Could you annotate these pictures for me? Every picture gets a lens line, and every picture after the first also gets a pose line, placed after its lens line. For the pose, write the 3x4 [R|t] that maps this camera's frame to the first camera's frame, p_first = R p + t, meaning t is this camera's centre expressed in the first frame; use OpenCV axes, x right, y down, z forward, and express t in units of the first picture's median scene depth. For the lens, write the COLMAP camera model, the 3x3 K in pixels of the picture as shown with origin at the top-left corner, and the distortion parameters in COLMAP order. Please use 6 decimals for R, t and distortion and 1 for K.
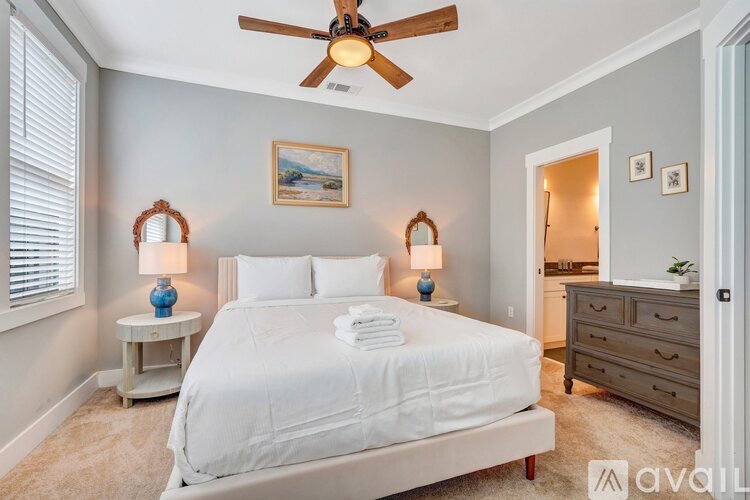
lens RADIAL K [[338.1, 0, 374.9], [0, 338.1, 253.0], [0, 0, 1]] dist [-0.004888, 0.000092]
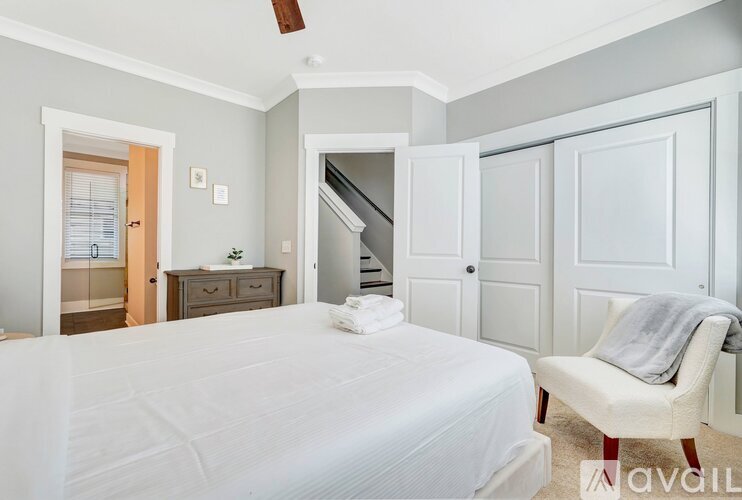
lens RADIAL K [[334.5, 0, 370.0], [0, 334.5, 246.4], [0, 0, 1]] dist [-0.004888, 0.000092]
pose [[-0.356394, -0.005057, 0.934322, -0.676847], [-0.008121, 0.999964, 0.002315, -0.003887], [-0.934300, -0.006762, -0.356422, 0.905634]]
